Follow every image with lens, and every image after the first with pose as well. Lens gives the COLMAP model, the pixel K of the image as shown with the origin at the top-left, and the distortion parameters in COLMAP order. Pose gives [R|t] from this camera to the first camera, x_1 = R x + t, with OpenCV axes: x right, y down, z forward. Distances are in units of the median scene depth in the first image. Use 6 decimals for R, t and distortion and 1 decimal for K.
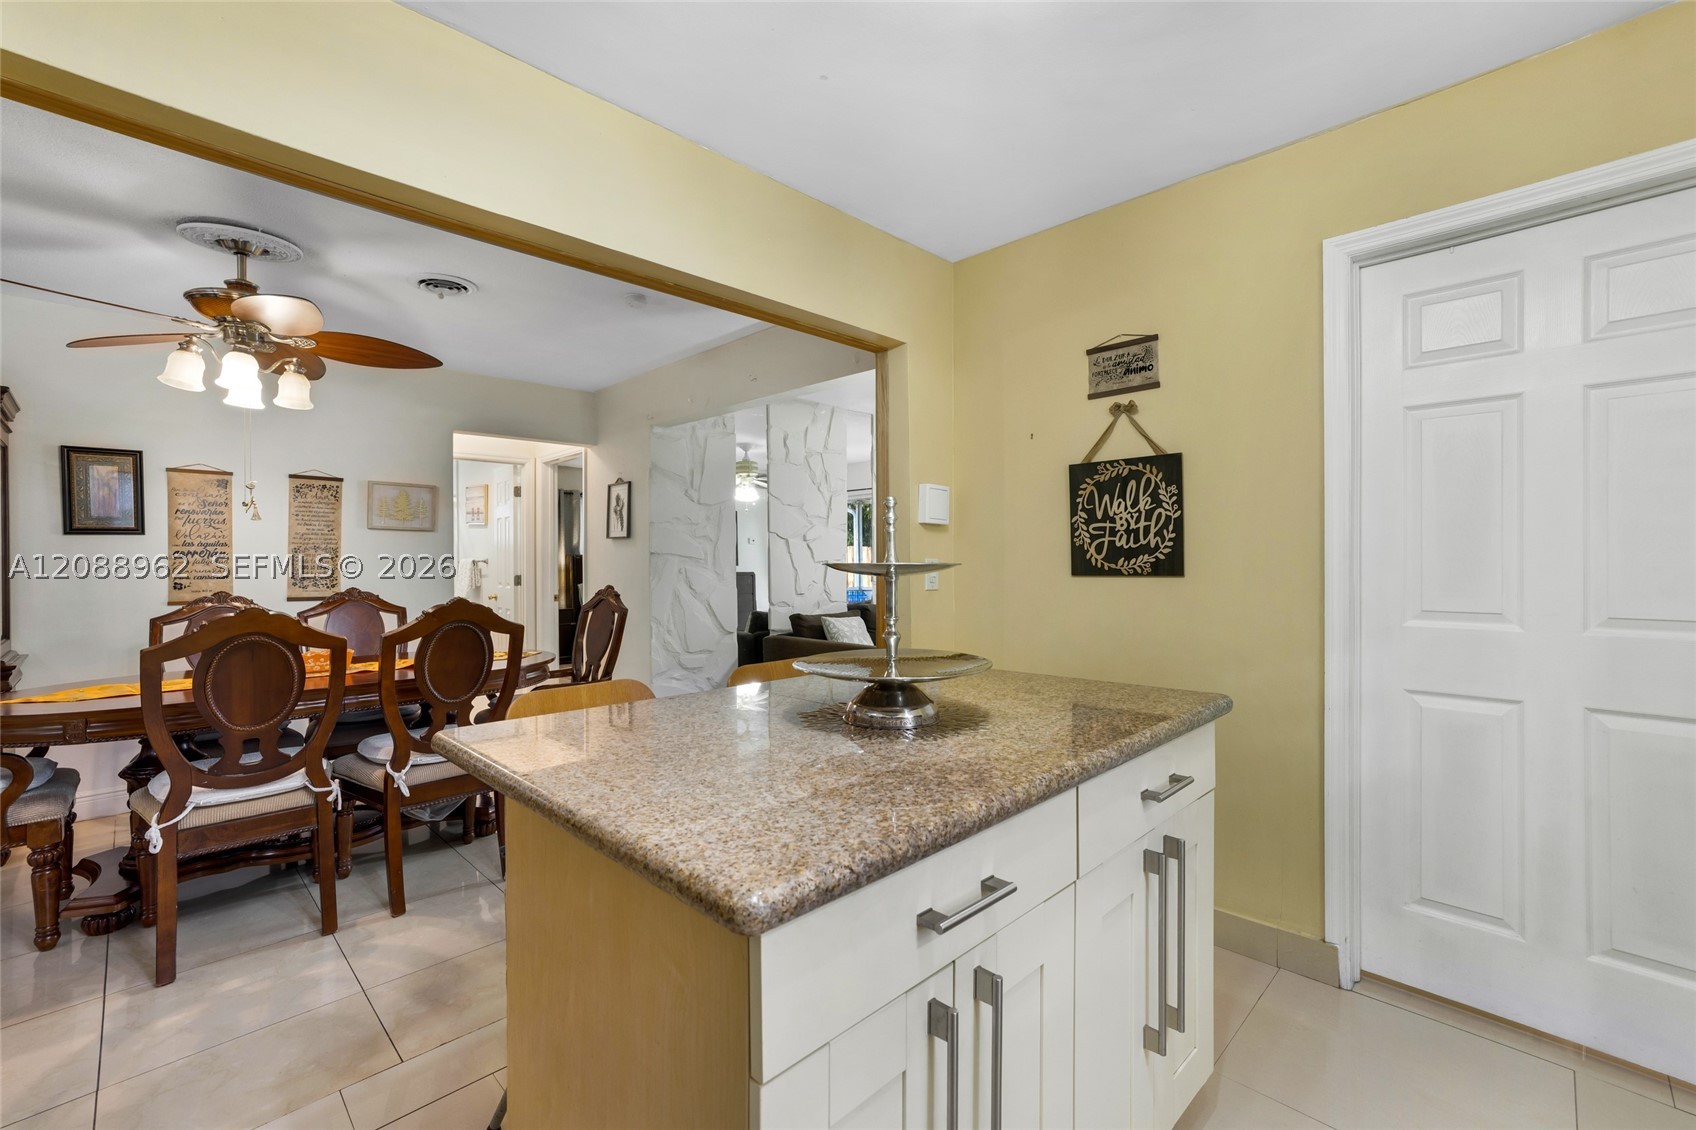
lens RADIAL K [[740.8, 0, 832.8], [0, 740.8, 563.5], [0, 0, 1]] dist [-0.032086, 0.011428]
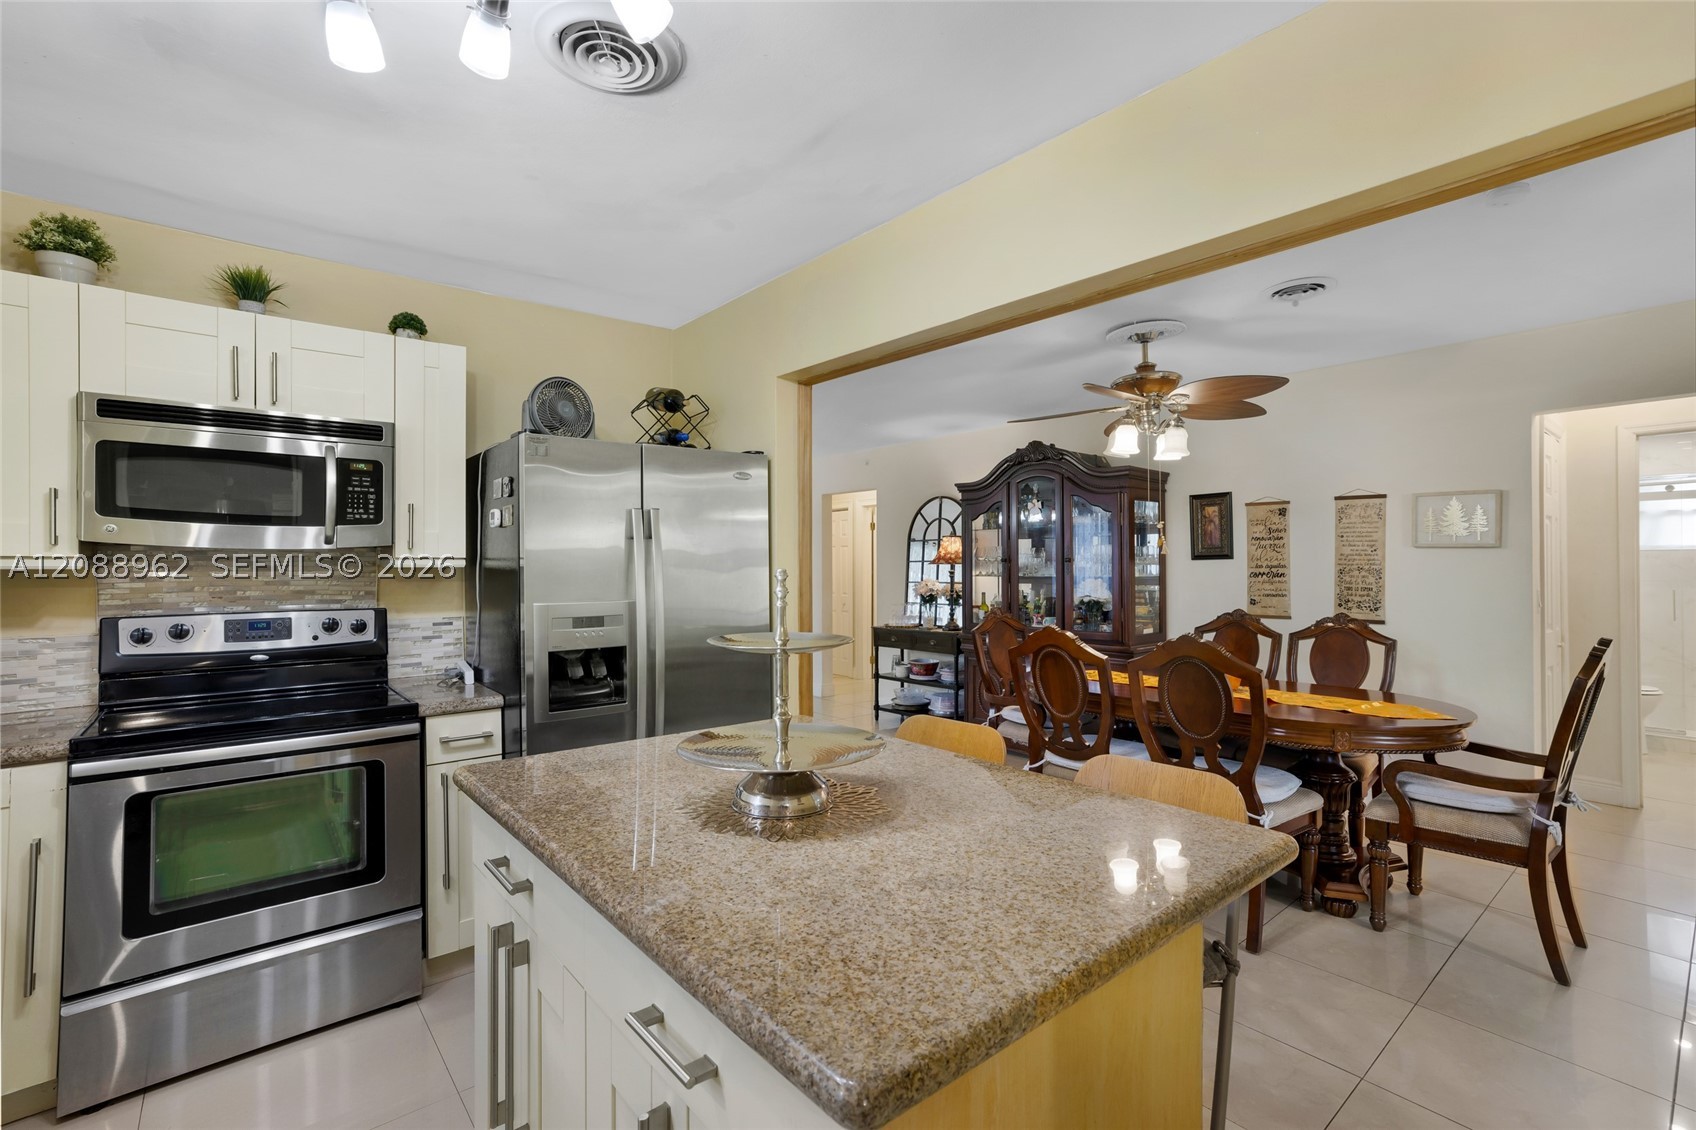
lens RADIAL K [[771.2, 0, 850.7], [0, 771.2, 560.2], [0, 0, 1]] dist [-0.026278, 0.014358]
pose [[-0.085394, 0.000369, -0.996347, 0.392264], [-0.000192, 1.000000, 0.000387, -0.035839], [0.996347, 0.000224, -0.085393, 0.439958]]
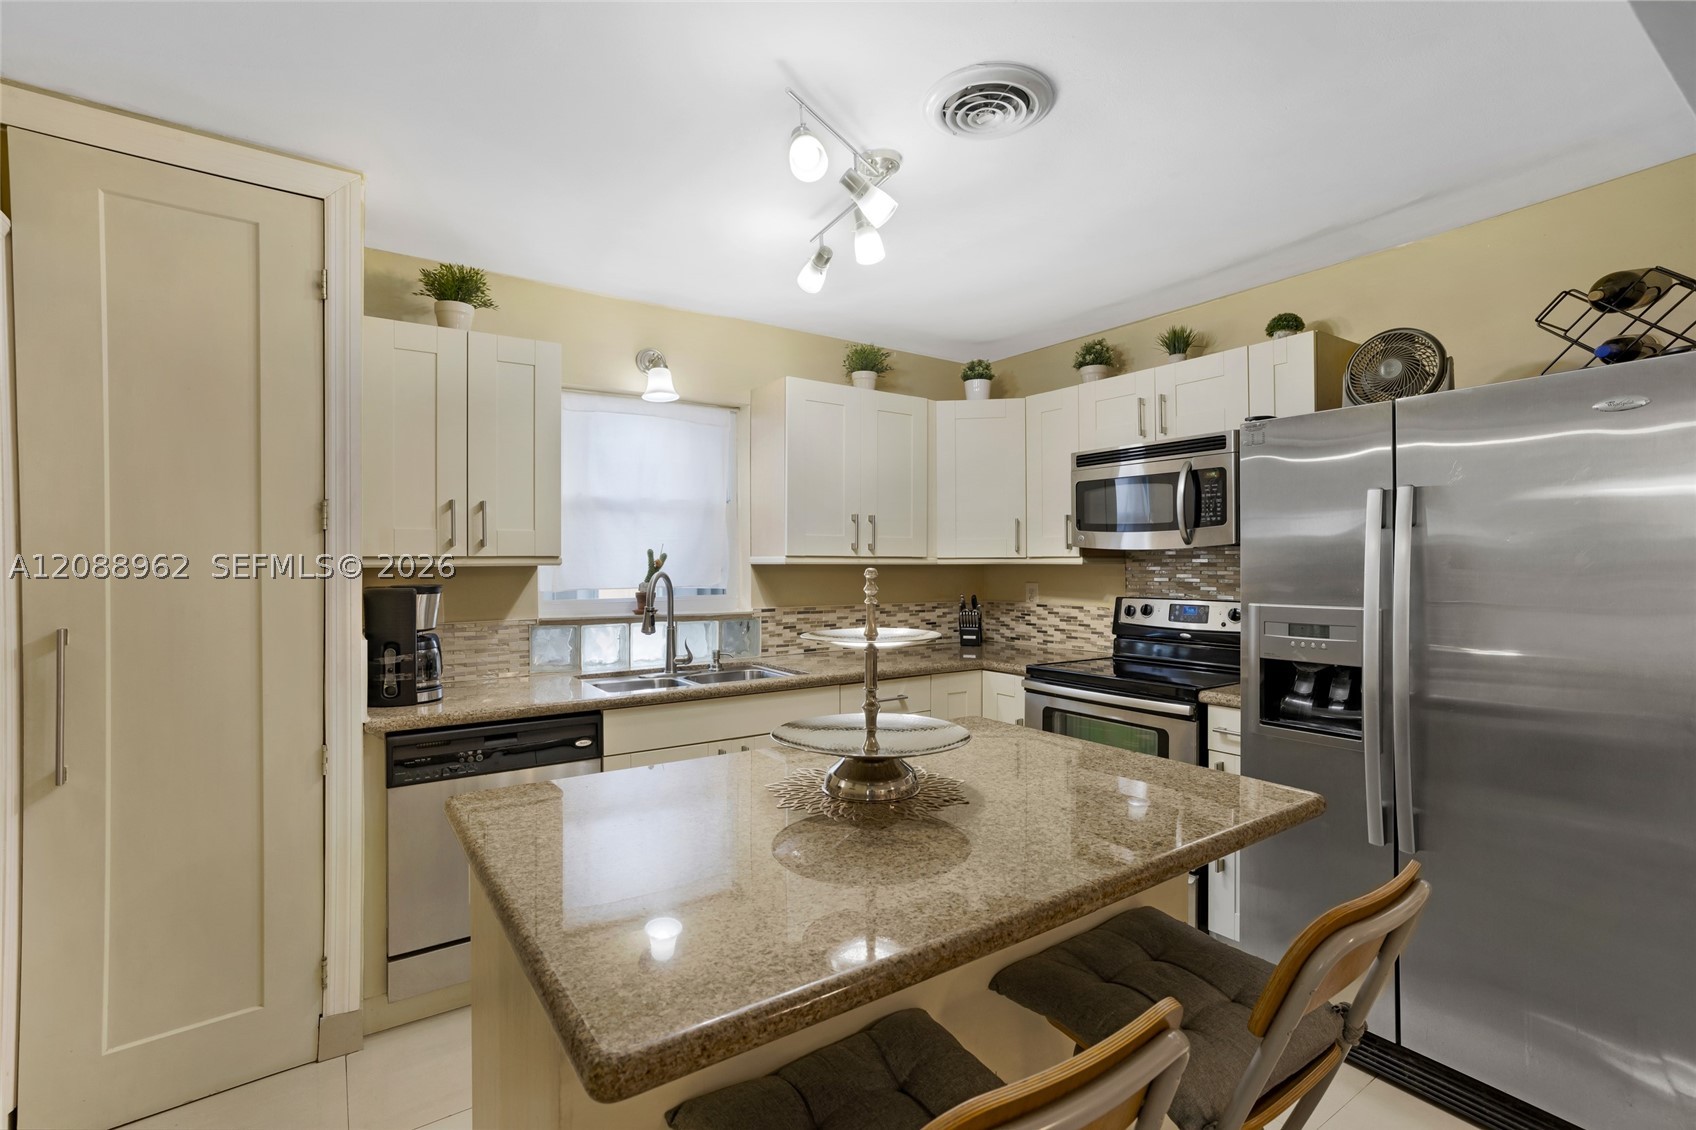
lens RADIAL K [[771.2, 0, 870.5], [0, 771.2, 561.3], [0, 0, 1]] dist [-0.026278, 0.014358]
pose [[-0.988161, 0.007799, 0.153221, -0.027604], [0.008148, 0.999965, 0.001650, -0.035977], [-0.153203, 0.002879, -0.988191, 0.761446]]
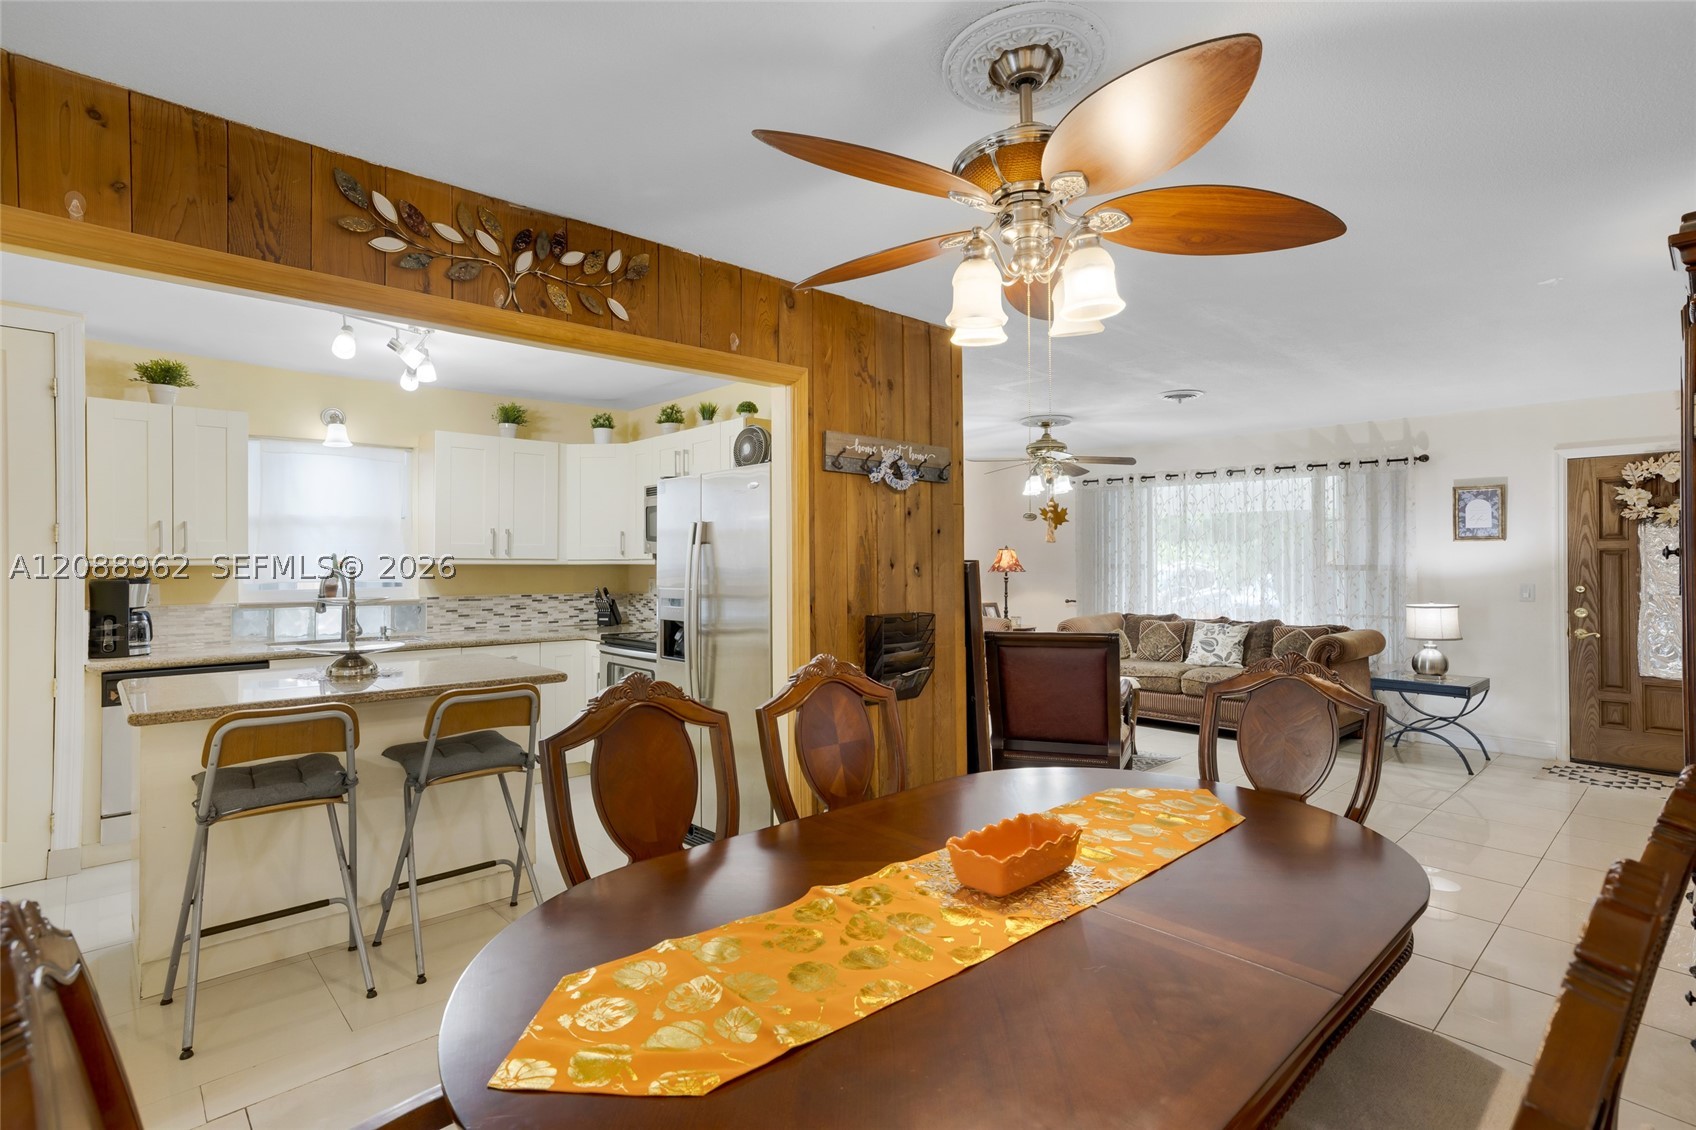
lens RADIAL K [[833.1, 0, 842.5], [0, 833.1, 560.3], [0, 0, 1]] dist [-0.005683, 0.015527]
pose [[-0.998392, 0.007970, 0.056116, -0.541913], [0.007955, 0.999968, -0.000490, -0.032363], [-0.056118, -0.000043, -0.998424, 1.217170]]
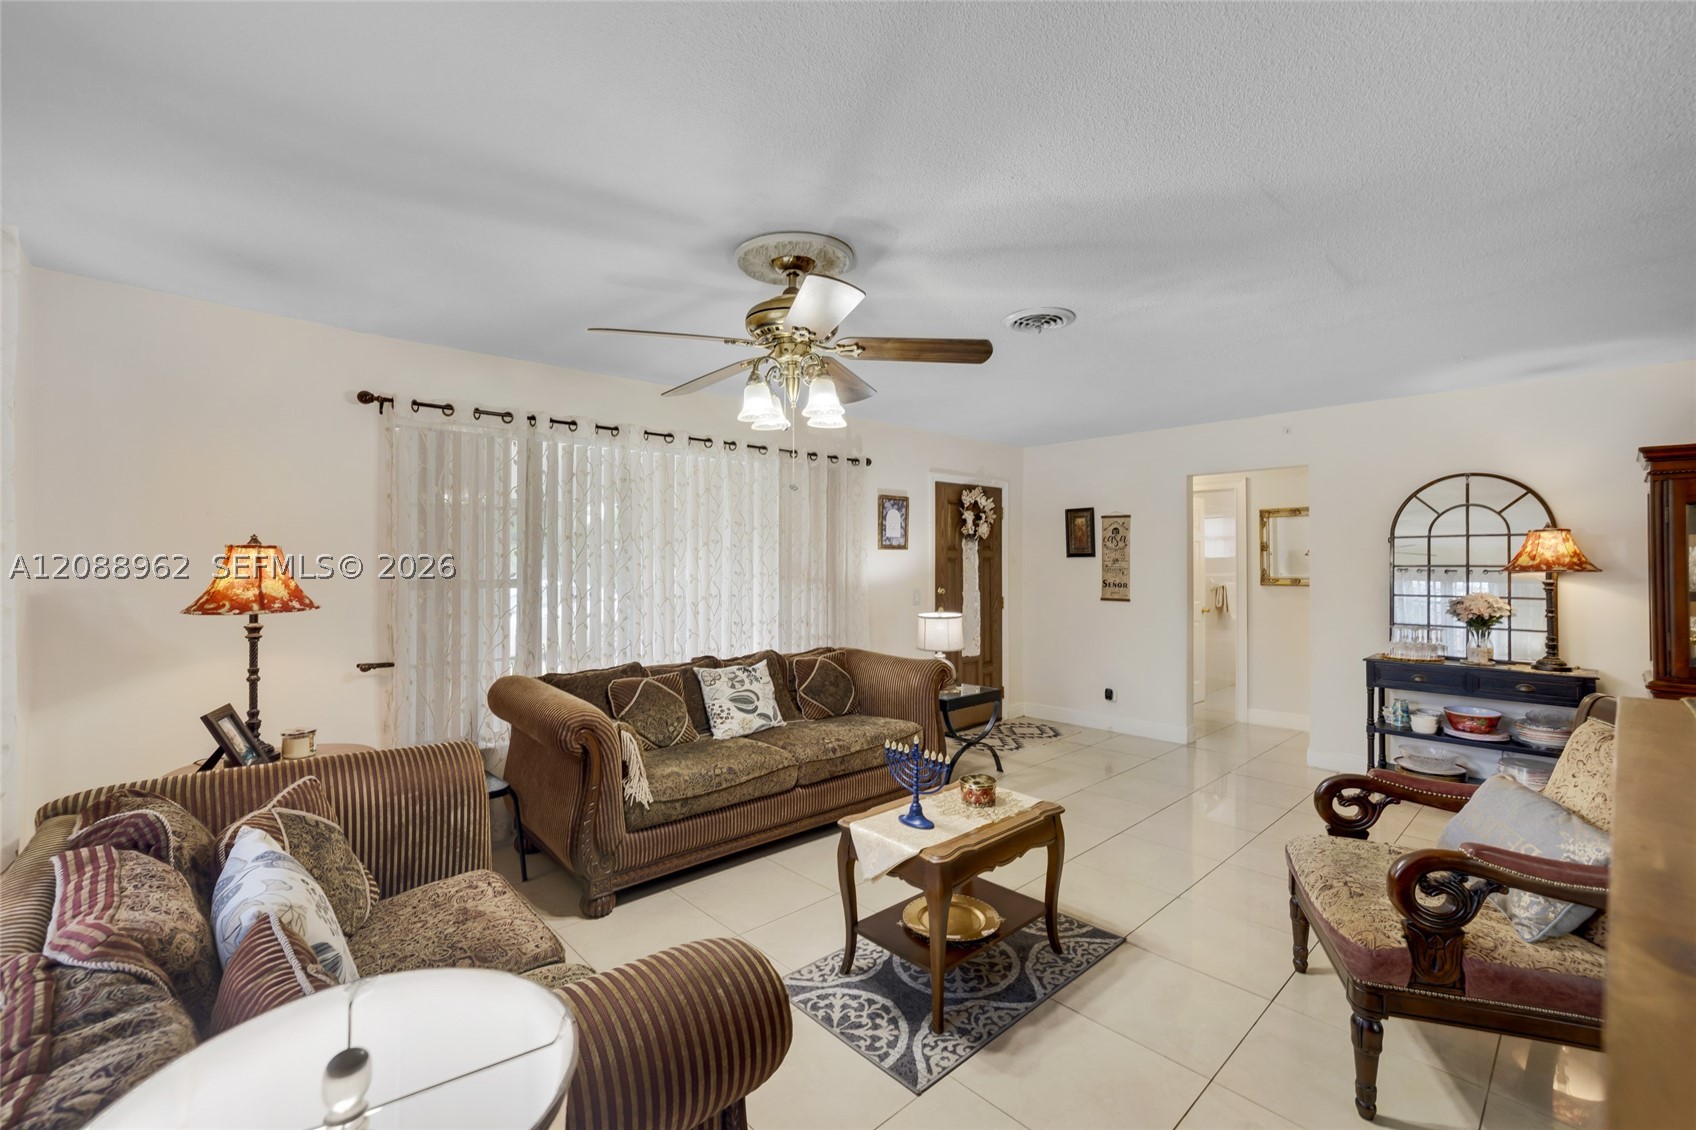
lens RADIAL K [[740.8, 0, 864.9], [0, 740.8, 564.3], [0, 0, 1]] dist [-0.032086, 0.011428]
pose [[-0.041653, 0.016599, -0.998994, -0.187552], [0.000309, 0.999862, 0.016600, -0.054927], [0.999132, 0.000383, -0.041652, -0.437750]]
